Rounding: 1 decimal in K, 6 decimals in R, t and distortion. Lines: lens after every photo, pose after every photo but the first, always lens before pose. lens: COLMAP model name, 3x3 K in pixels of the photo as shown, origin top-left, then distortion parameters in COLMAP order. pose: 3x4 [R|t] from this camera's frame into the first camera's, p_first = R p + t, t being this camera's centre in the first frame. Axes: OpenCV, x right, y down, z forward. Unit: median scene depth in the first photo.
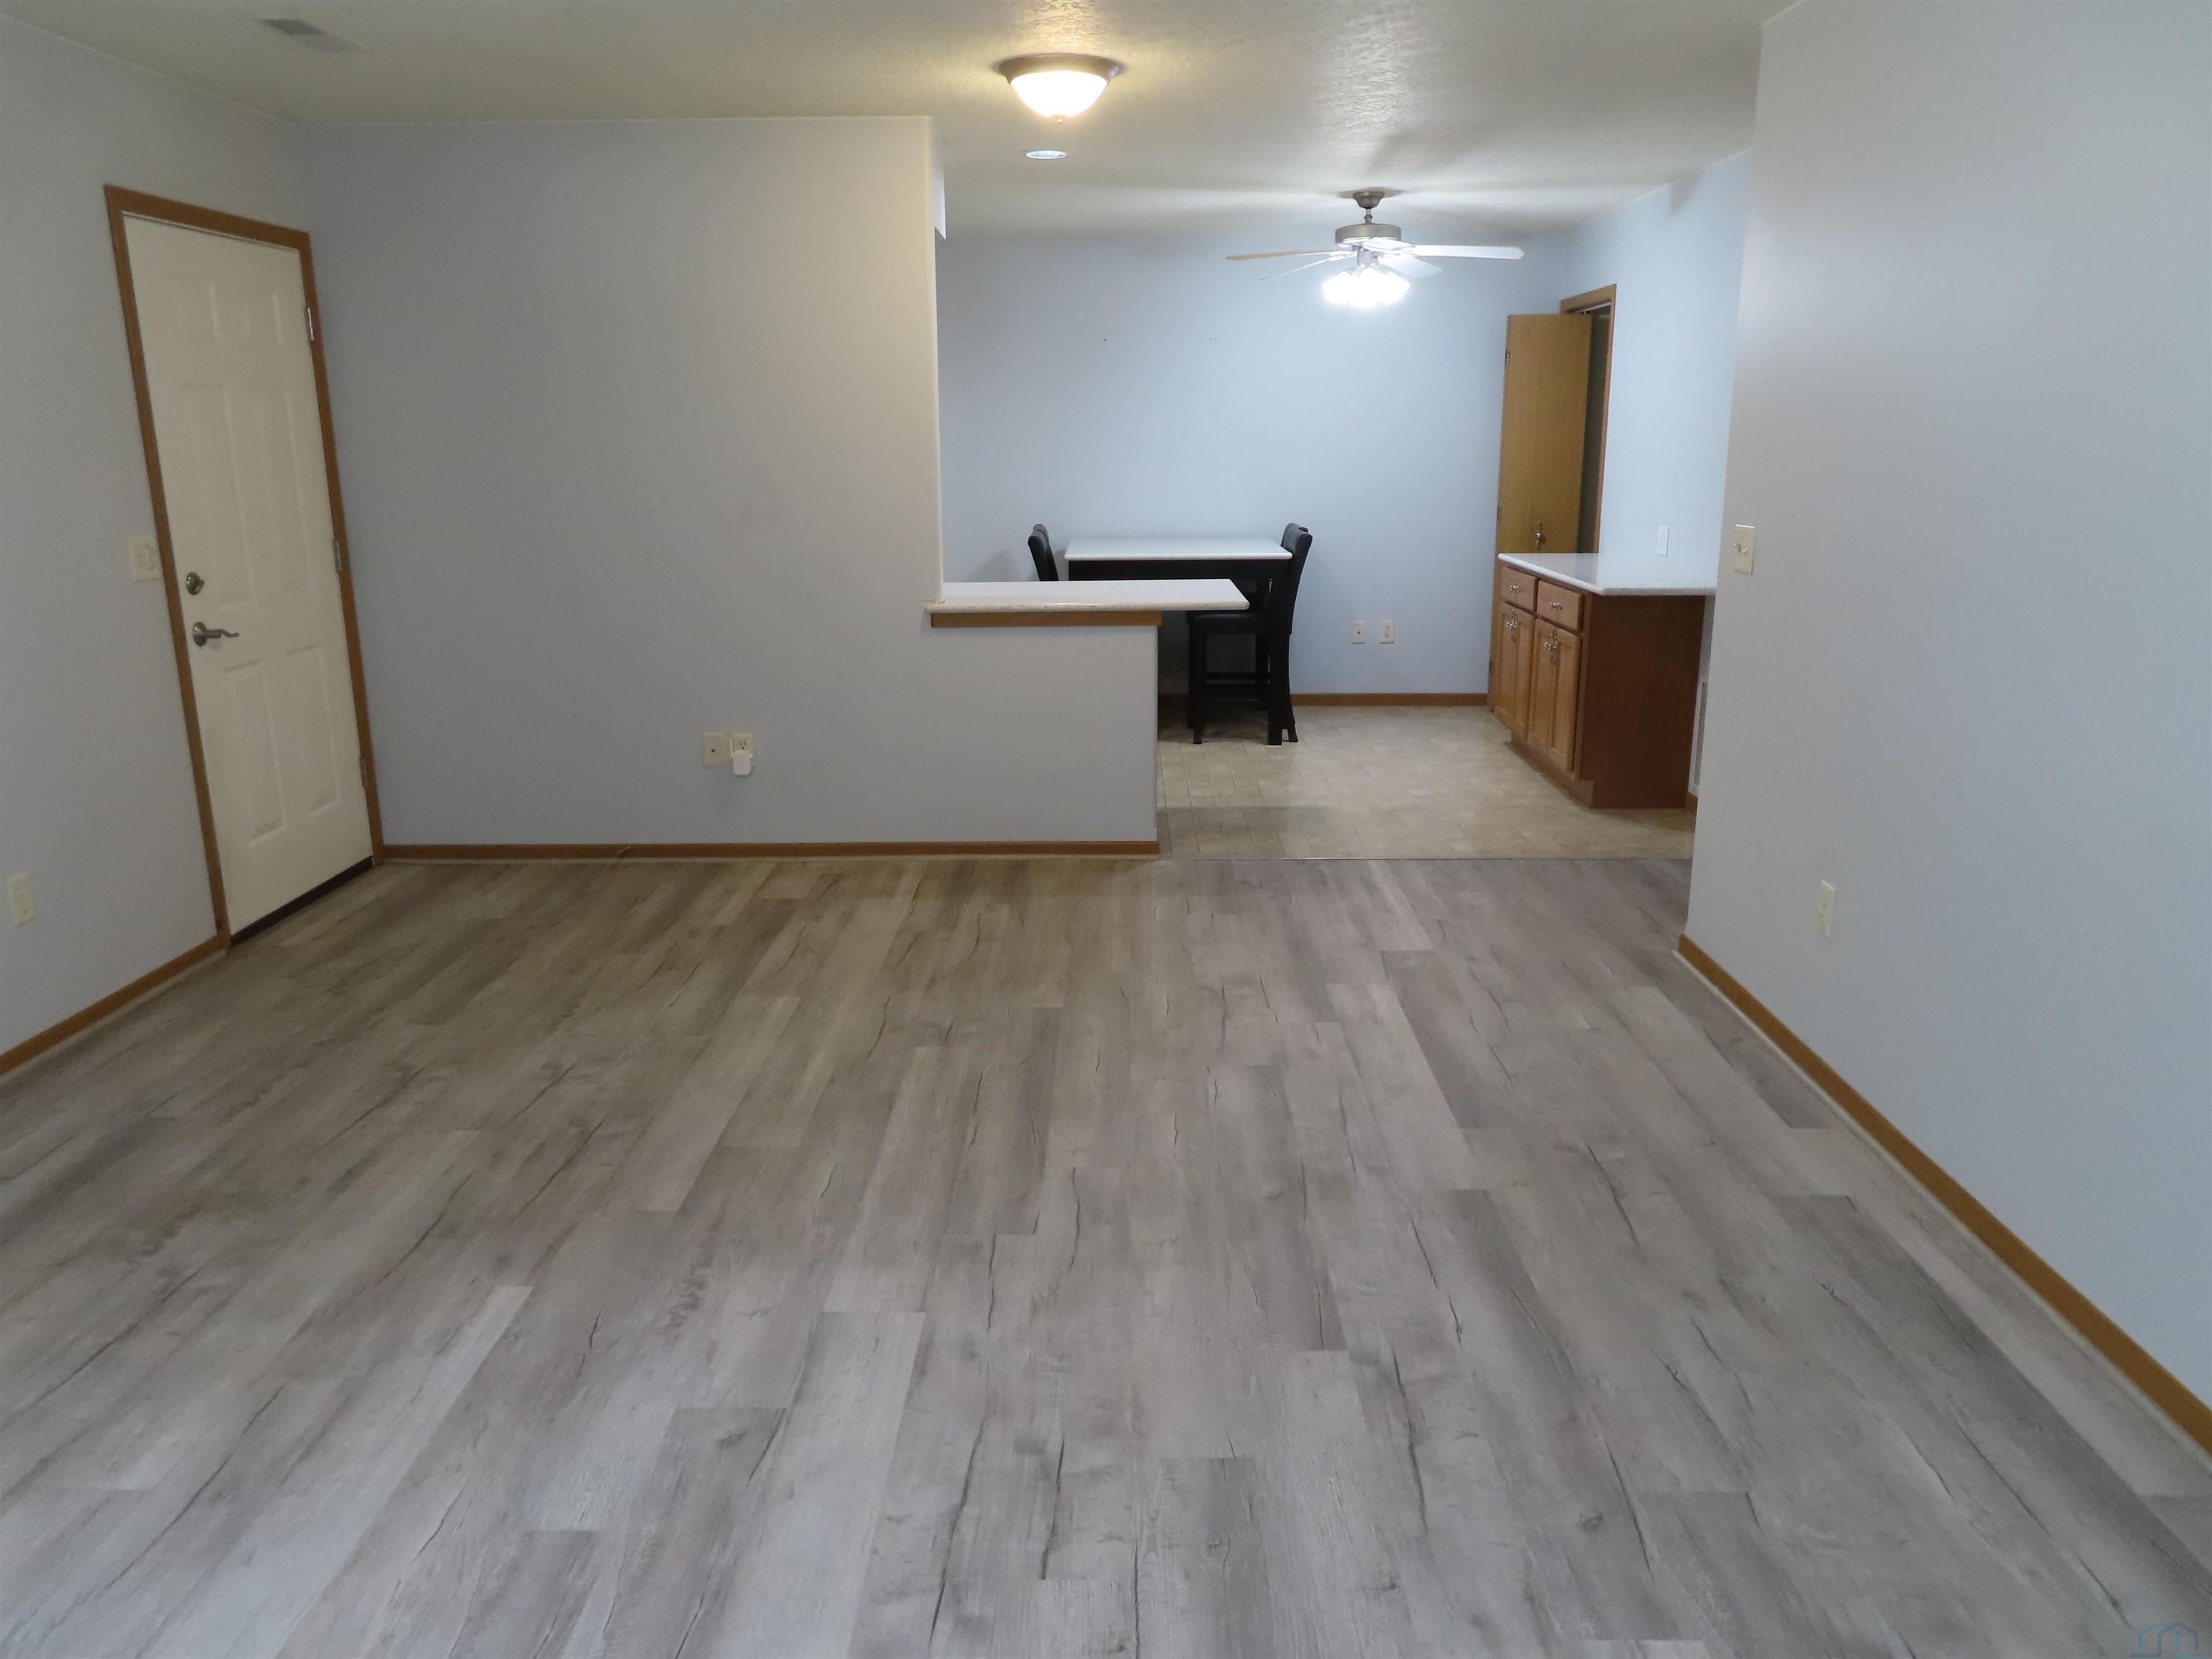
lens RADIAL K [[1585.3, 0, 1108.4], [0, 1585.3, 839.5], [0, 0, 1]] dist [-0.018455, 0.015199]
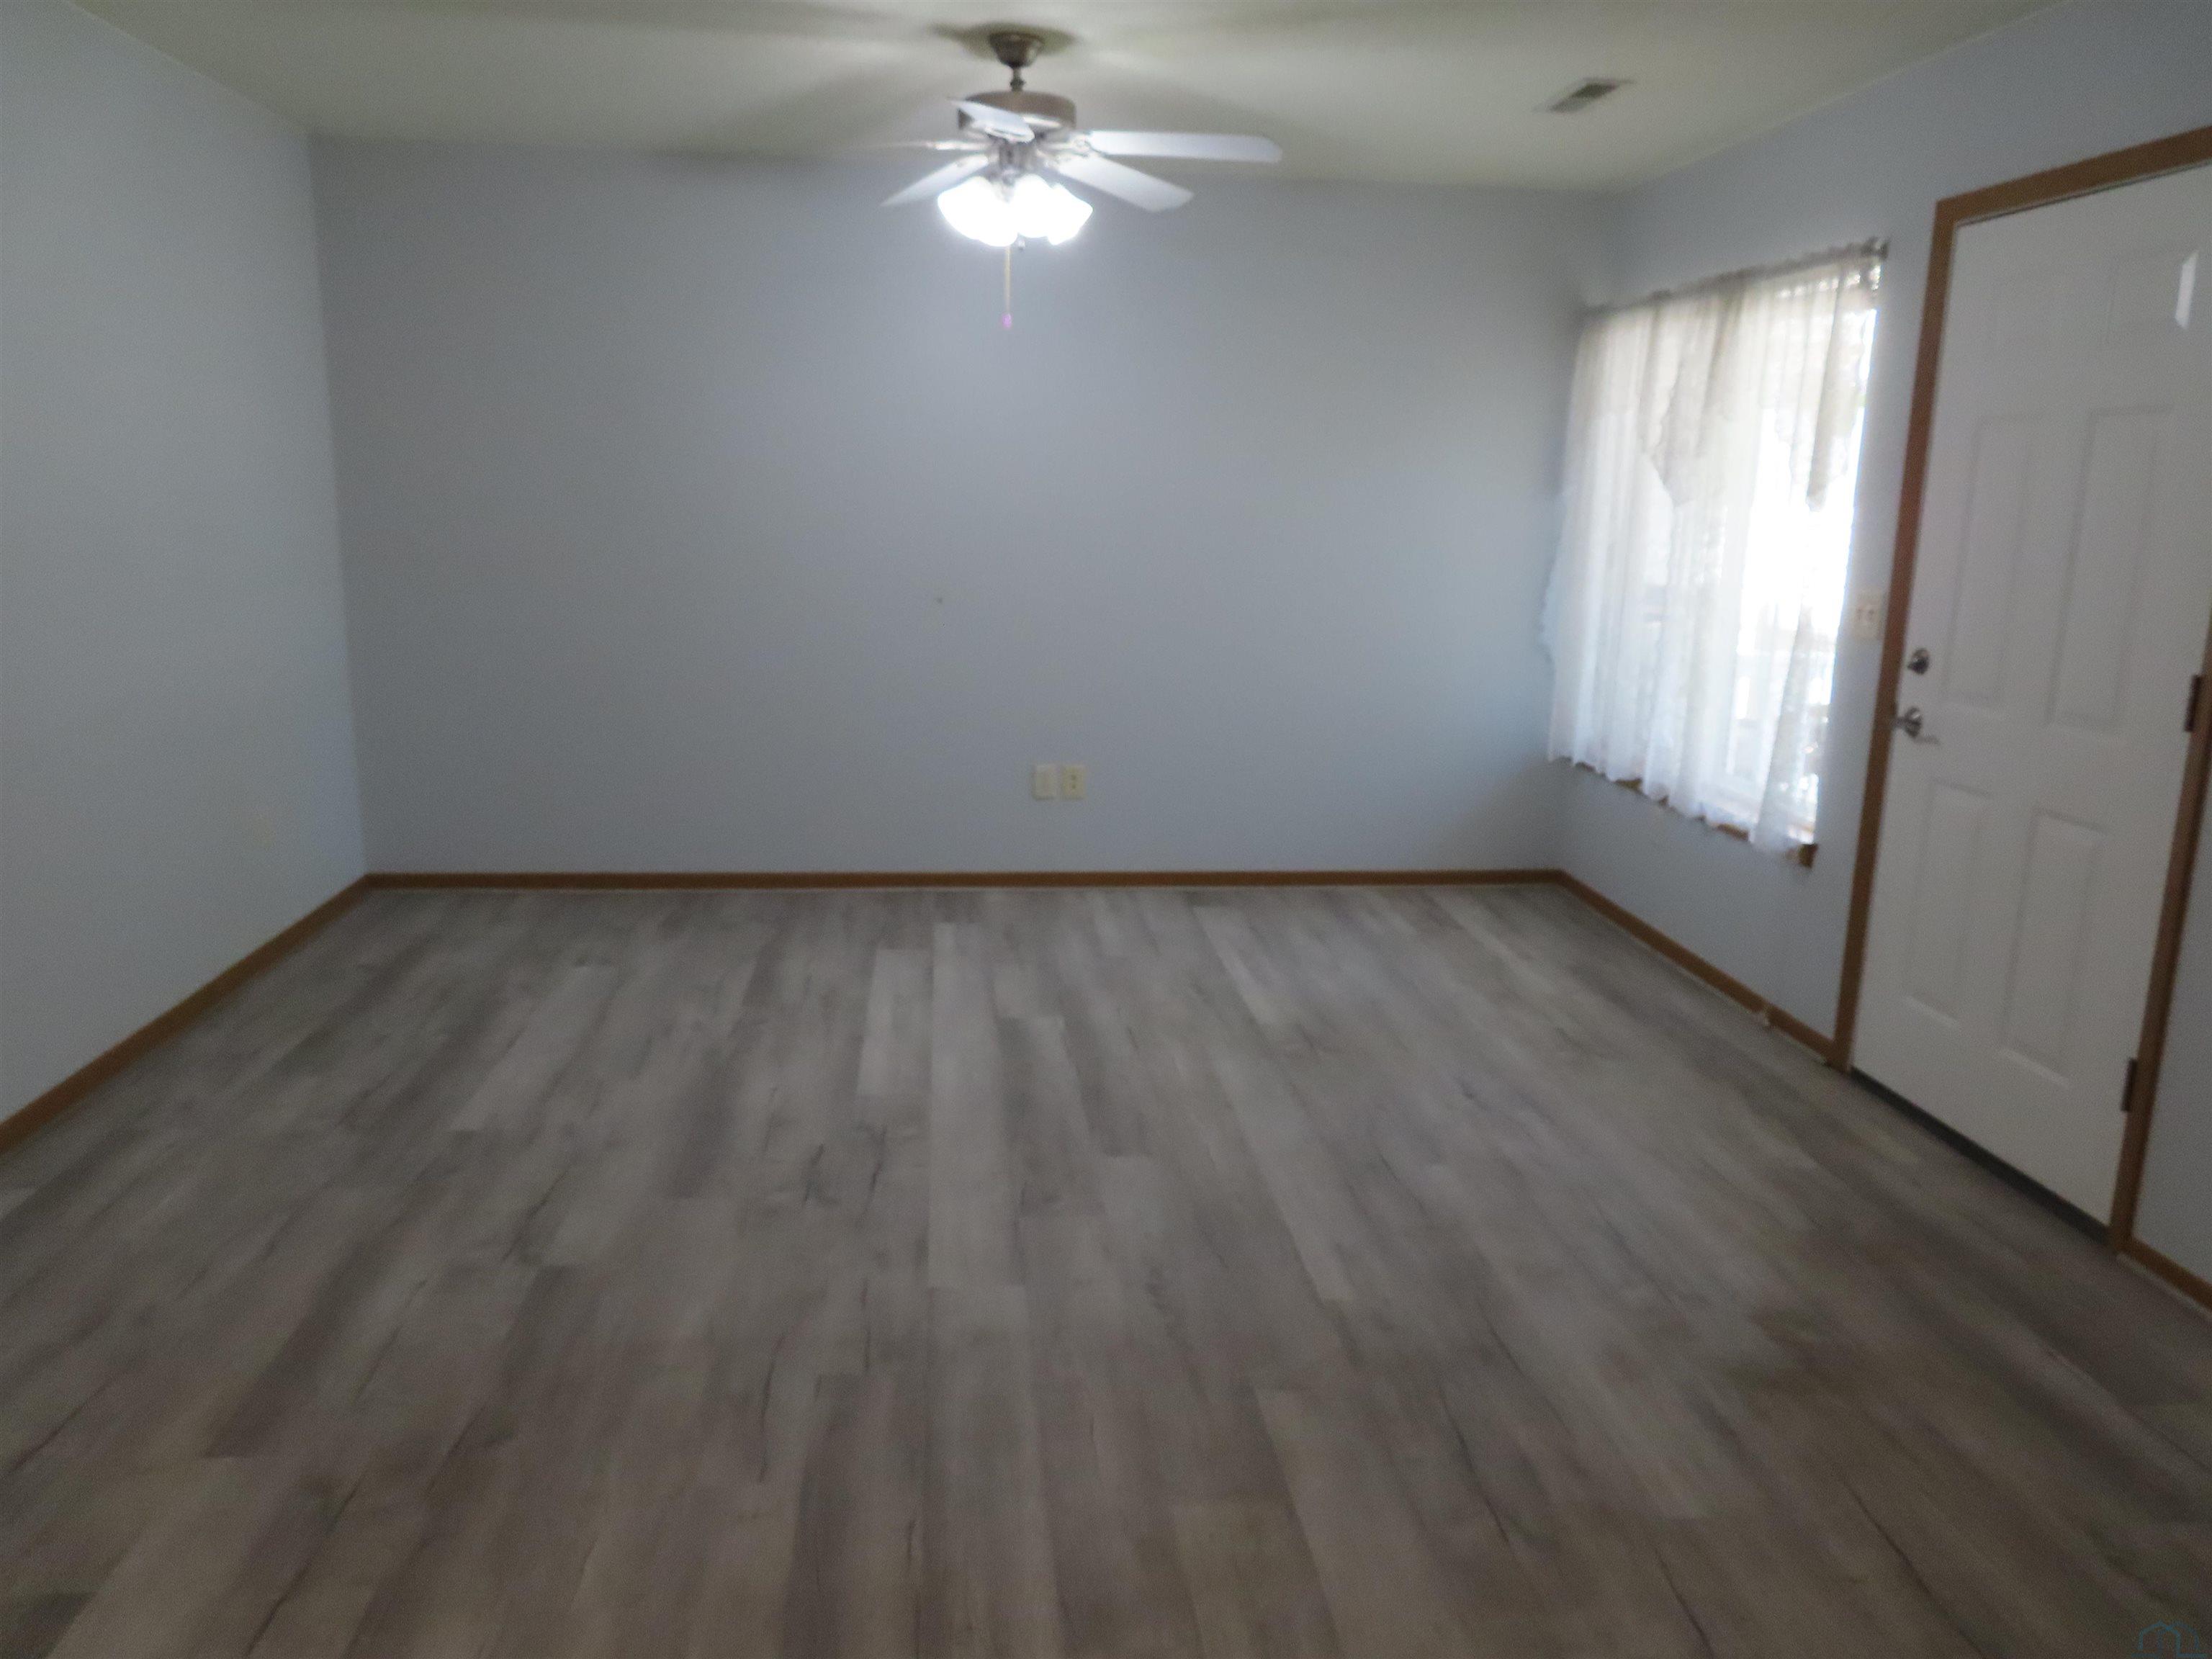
lens RADIAL K [[1585.3, 0, 1103.4], [0, 1585.3, 826.2], [0, 0, 1]] dist [-0.018455, 0.015199]
pose [[-0.993654, 0.009302, -0.112098, -0.102156], [-0.042472, 0.891777, 0.450478, -0.397397], [0.104157, 0.452380, -0.885722, 1.579110]]
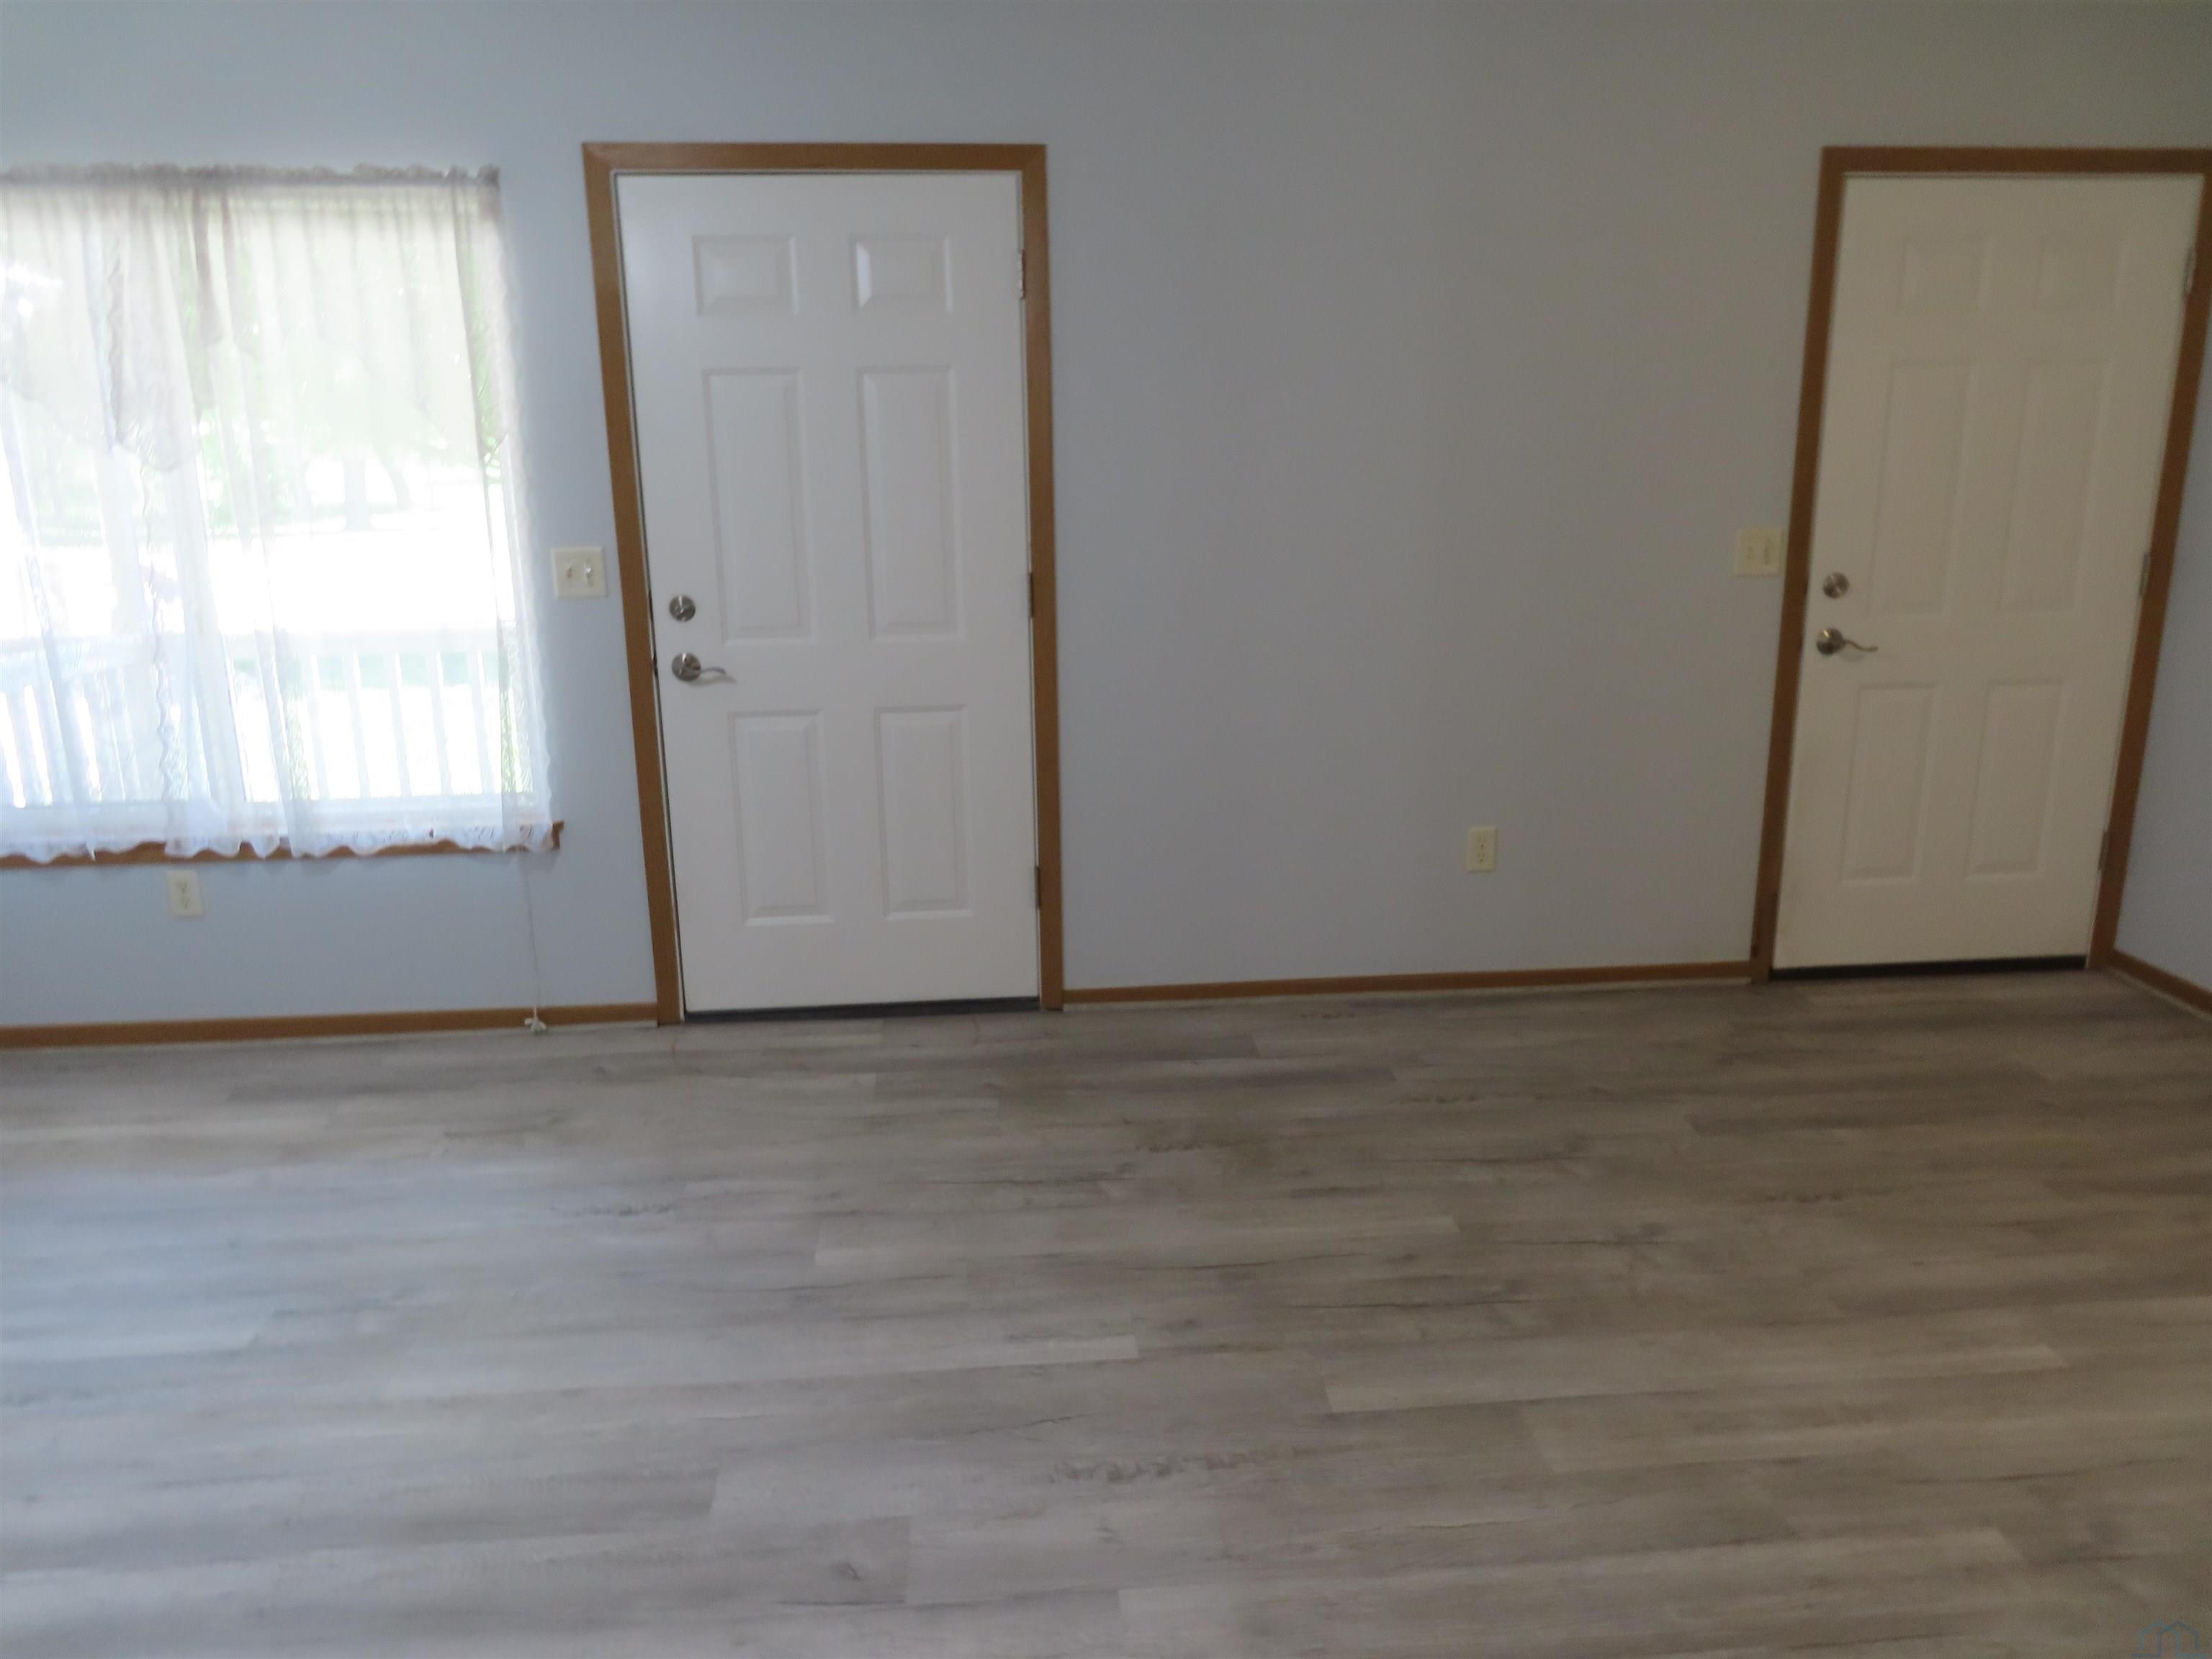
lens RADIAL K [[1585.3, 0, 1101.2], [0, 1585.3, 831.1], [0, 0, 1]] dist [-0.018455, 0.015199]
pose [[0.095895, 0.250473, -0.963363, 0.400604], [-0.239540, 0.945188, 0.221903, -0.185395], [0.966139, 0.209484, 0.150637, 0.702105]]
